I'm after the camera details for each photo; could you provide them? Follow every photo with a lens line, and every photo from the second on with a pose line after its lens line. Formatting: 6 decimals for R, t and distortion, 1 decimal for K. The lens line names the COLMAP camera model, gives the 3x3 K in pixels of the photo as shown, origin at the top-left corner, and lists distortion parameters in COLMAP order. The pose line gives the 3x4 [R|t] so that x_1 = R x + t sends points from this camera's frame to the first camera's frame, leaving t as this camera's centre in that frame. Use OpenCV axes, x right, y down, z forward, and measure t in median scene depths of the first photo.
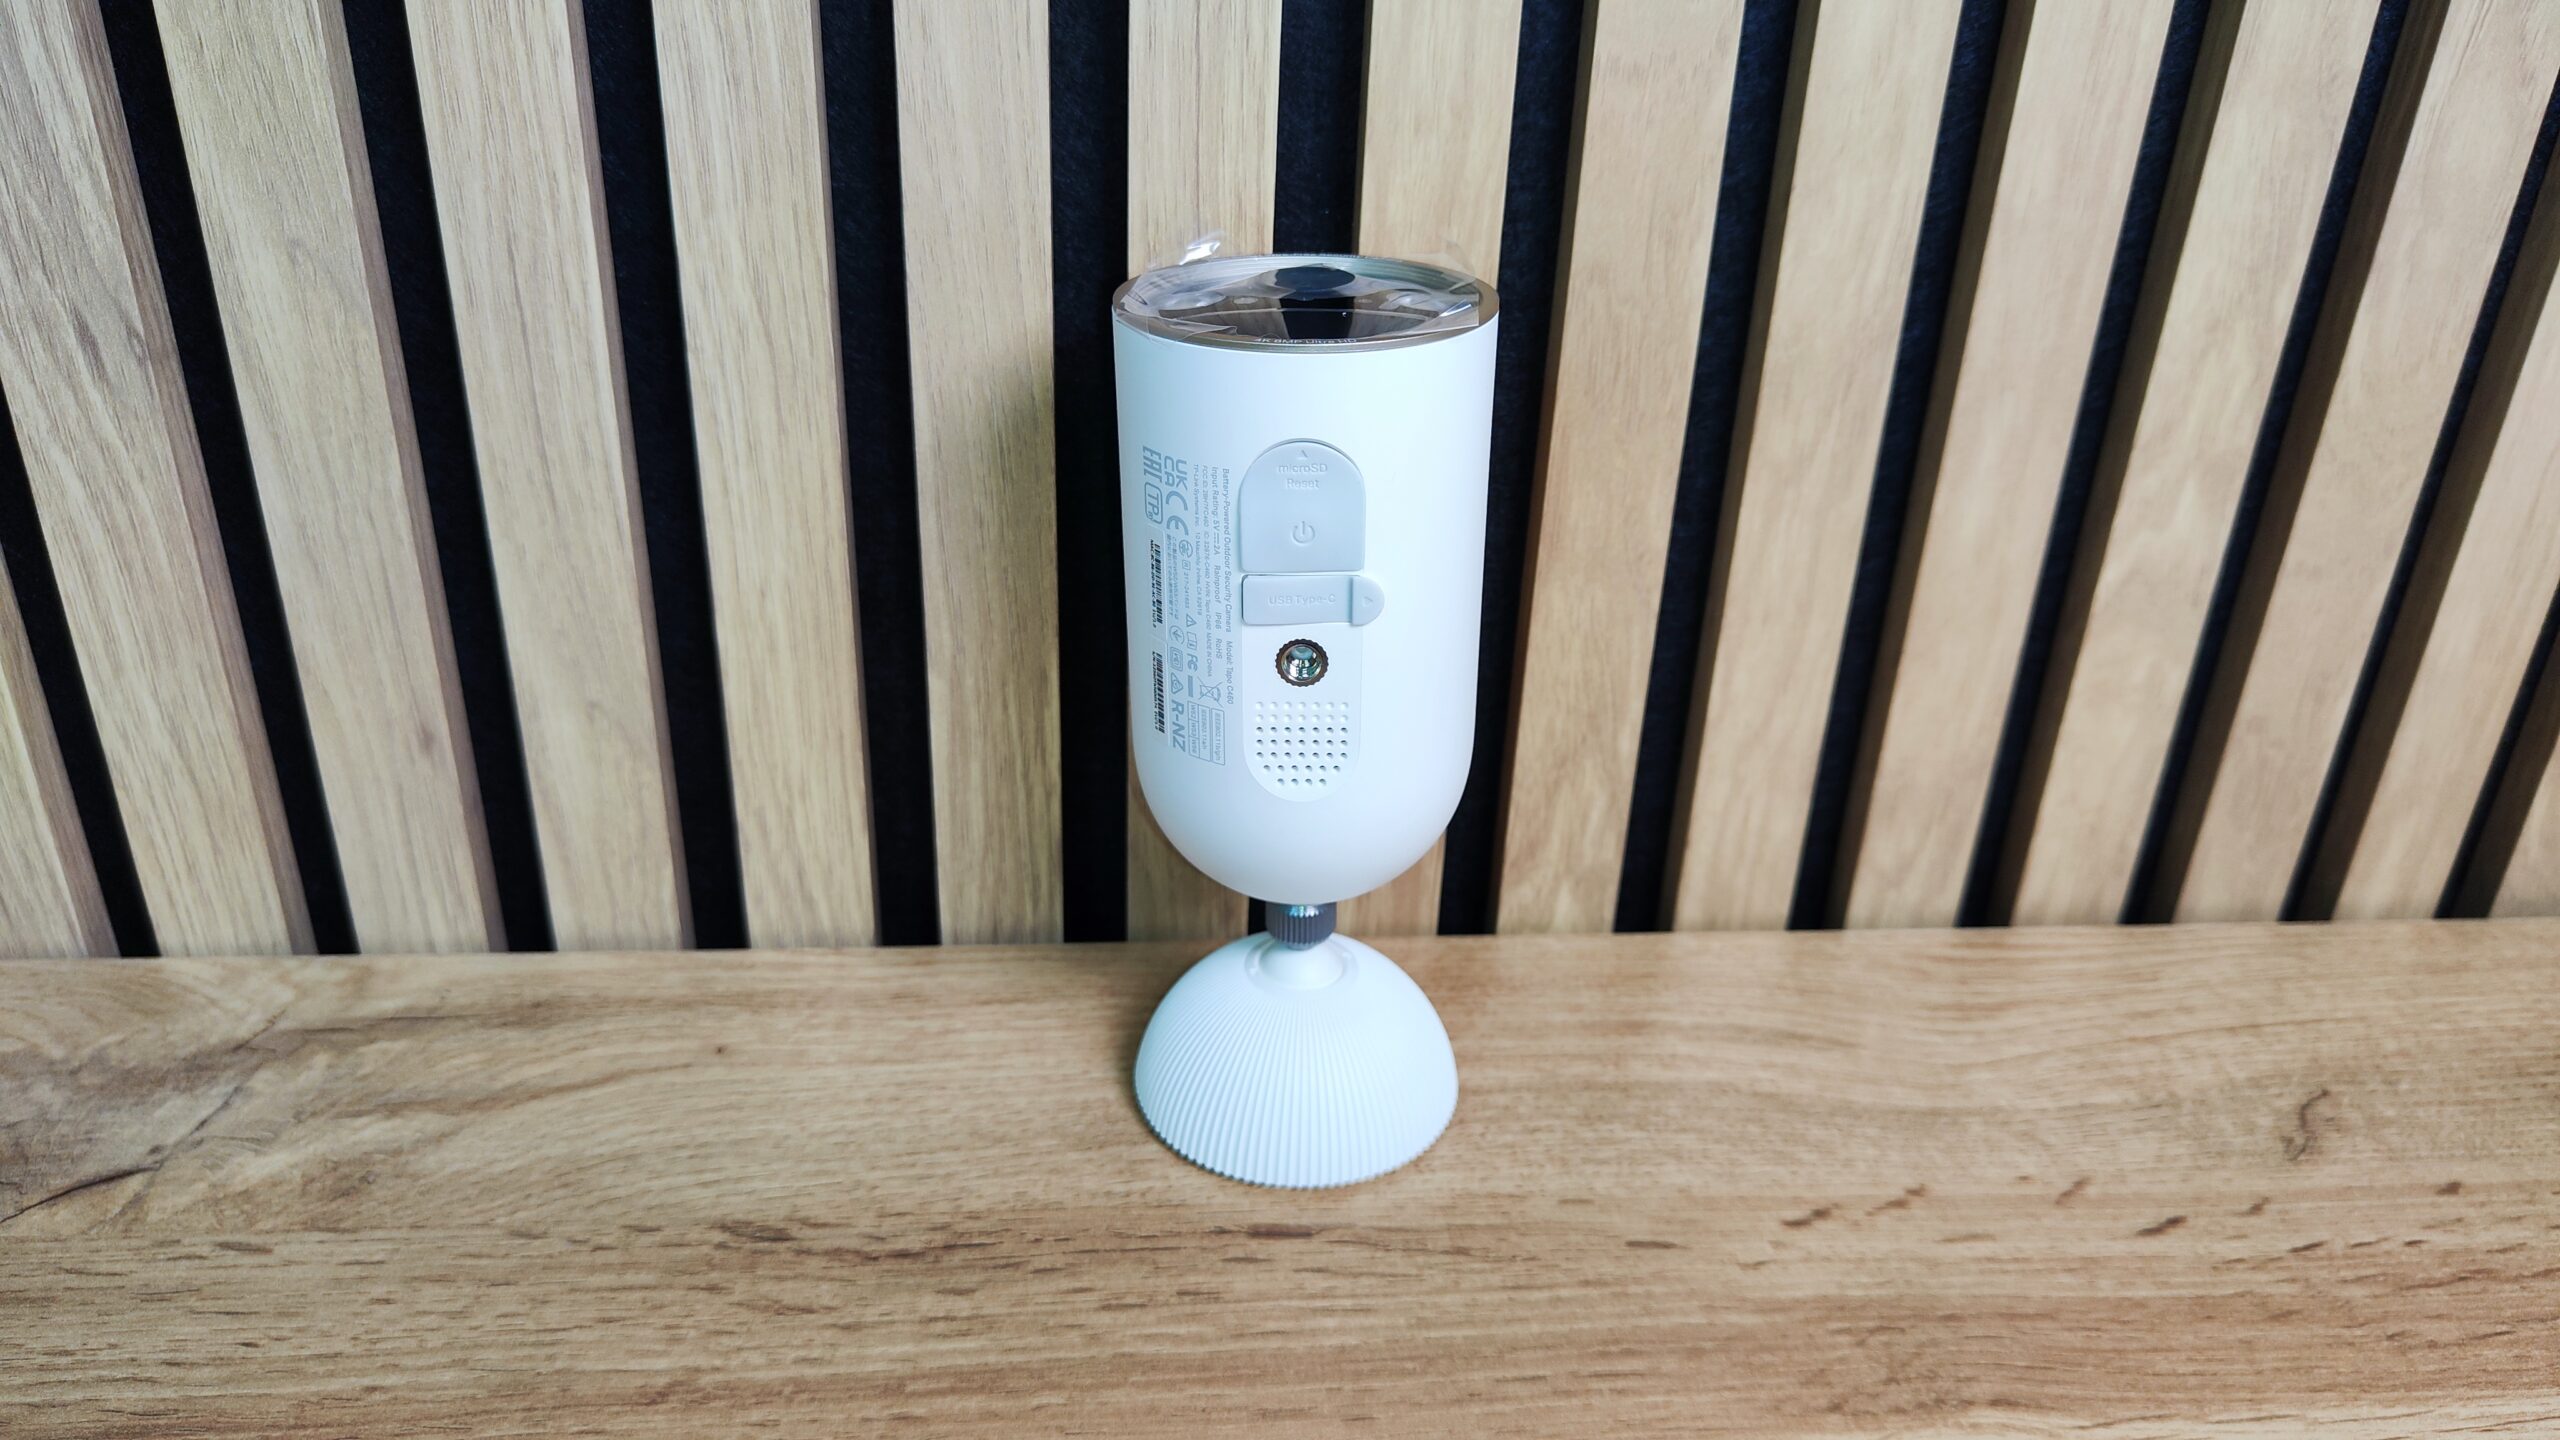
lens RADIAL K [[1831.5, 0, 1299.4], [0, 1831.5, 706.4], [0, 0, 1]] dist [-0.030434, 0.017700]
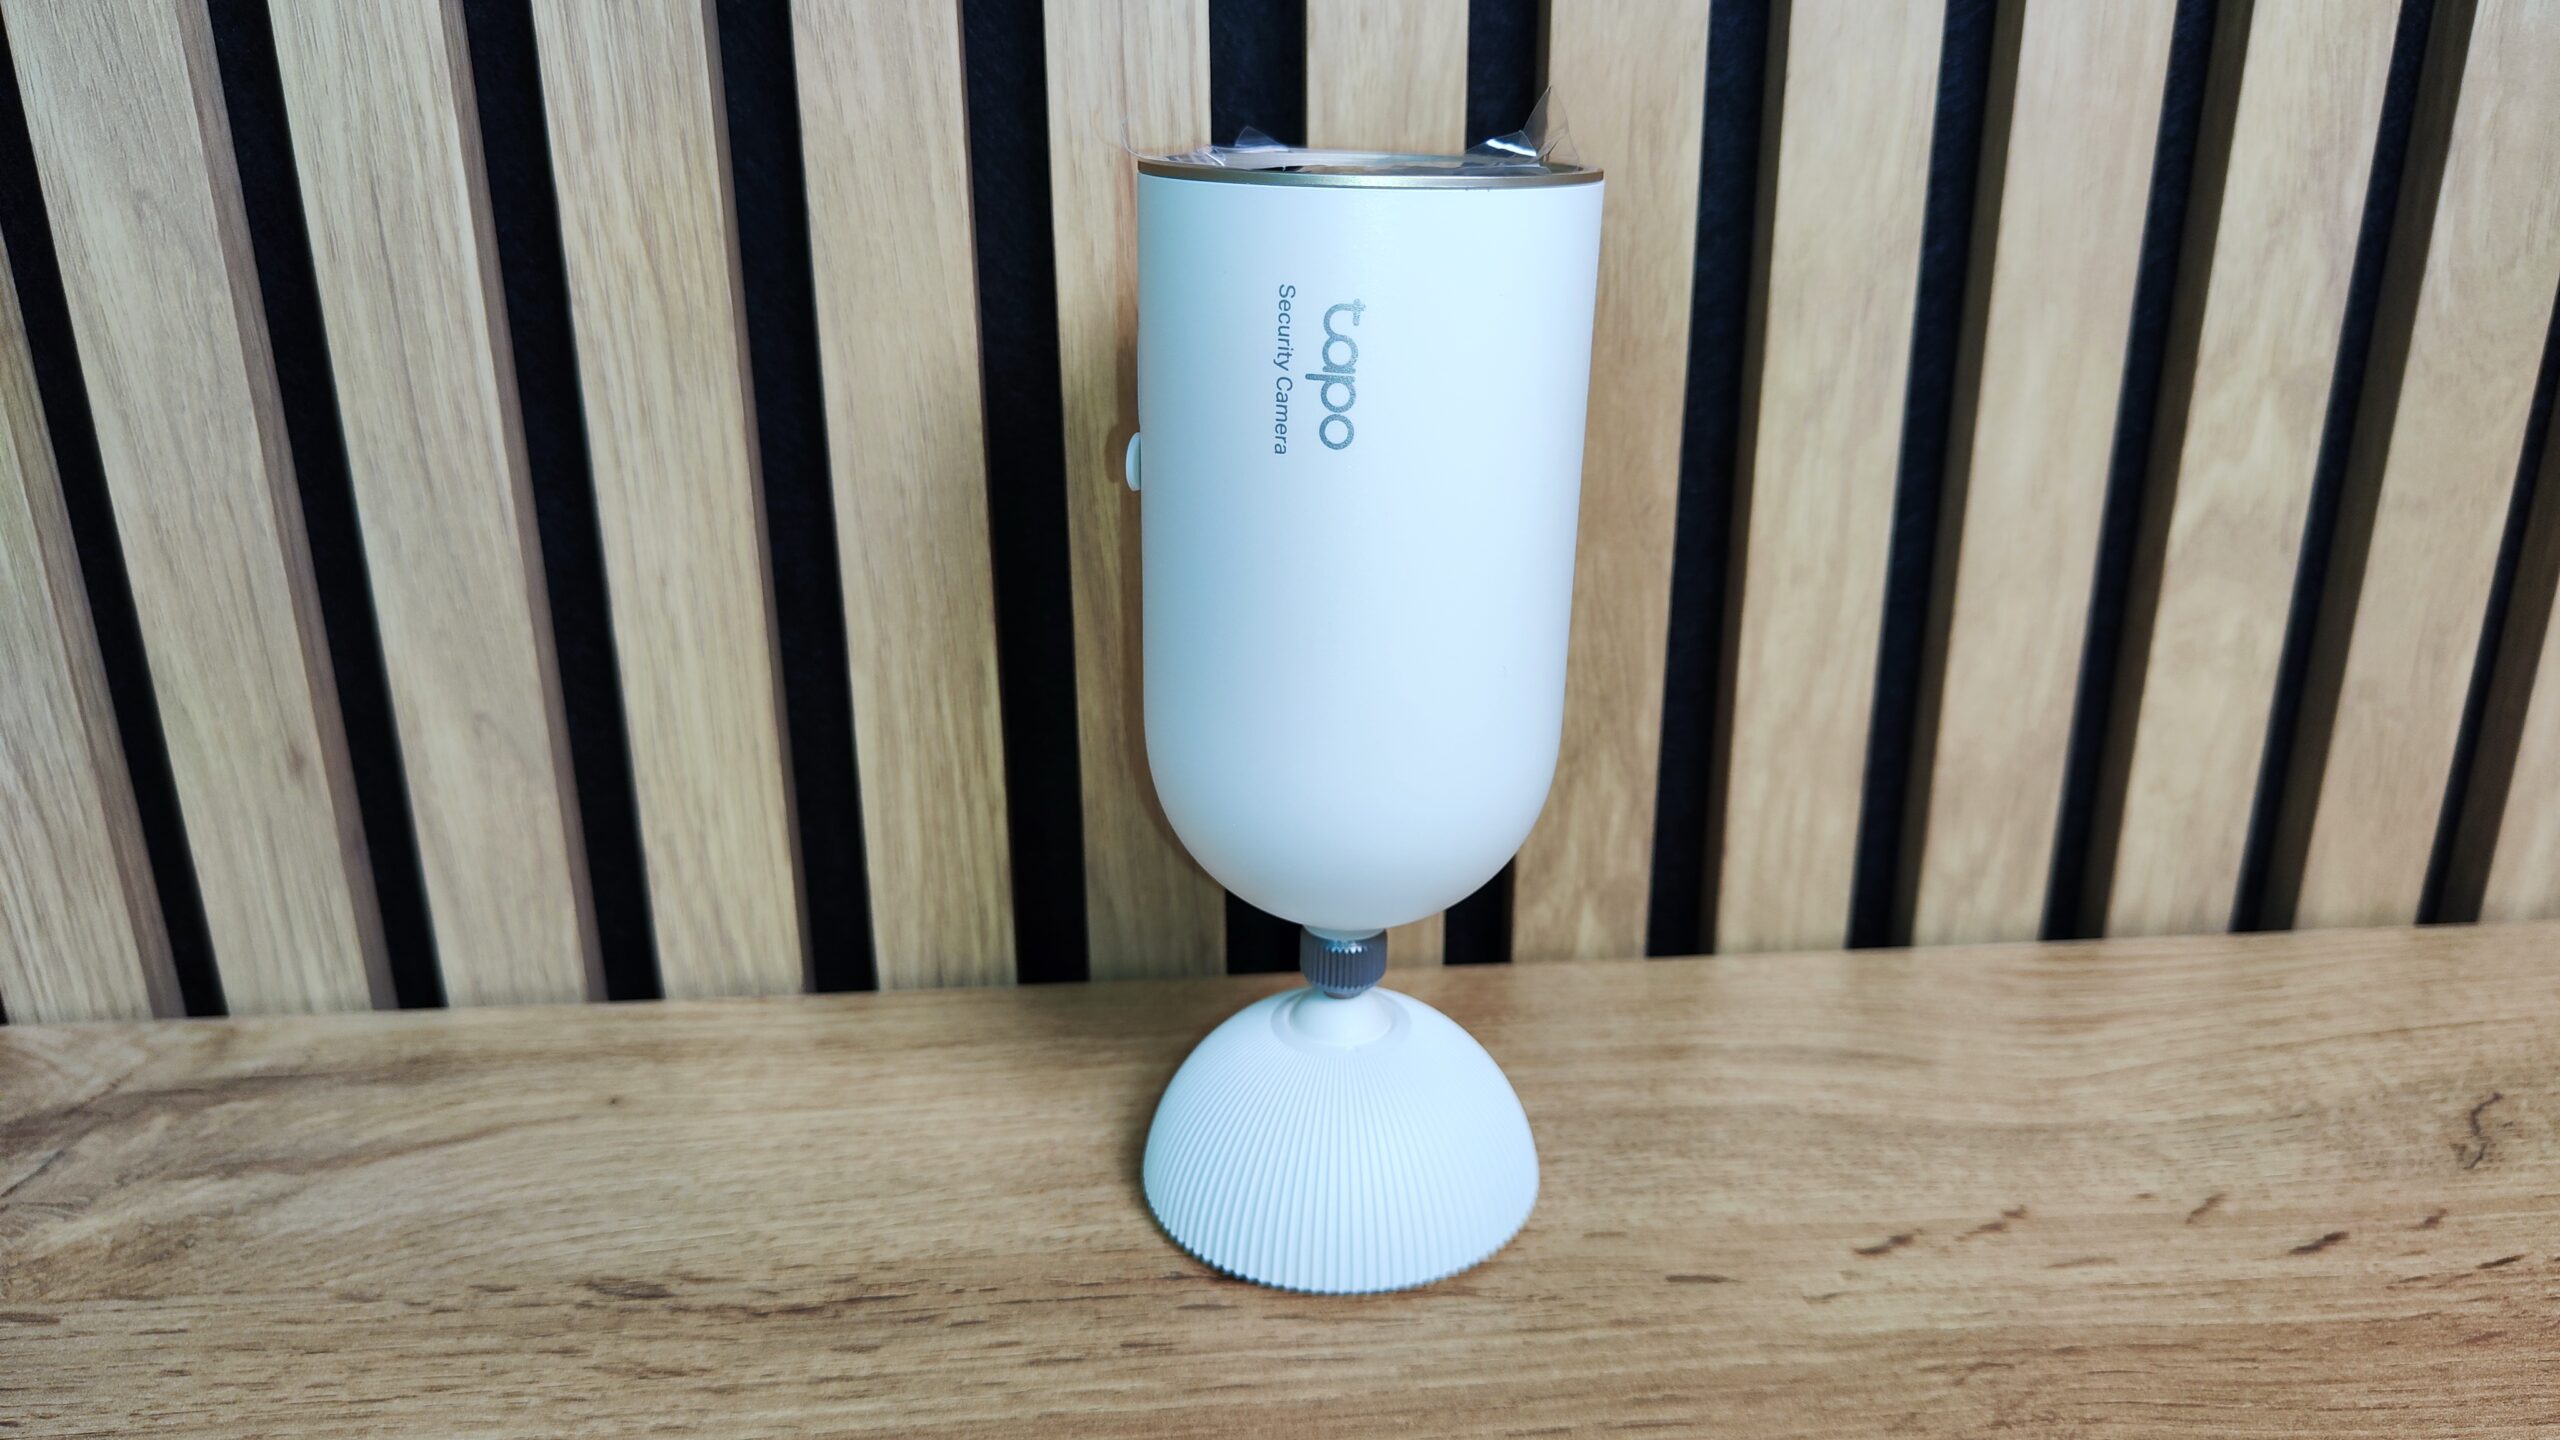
lens RADIAL K [[1840.9, 0, 1295.5], [0, 1840.9, 707.5], [0, 0, 1]] dist [-0.035802, 0.020339]
pose [[0.998717, -0.039048, -0.032256, 0.047191], [0.035168, 0.992954, -0.113165, 0.123627], [0.036448, 0.111885, 0.993053, 0.136675]]
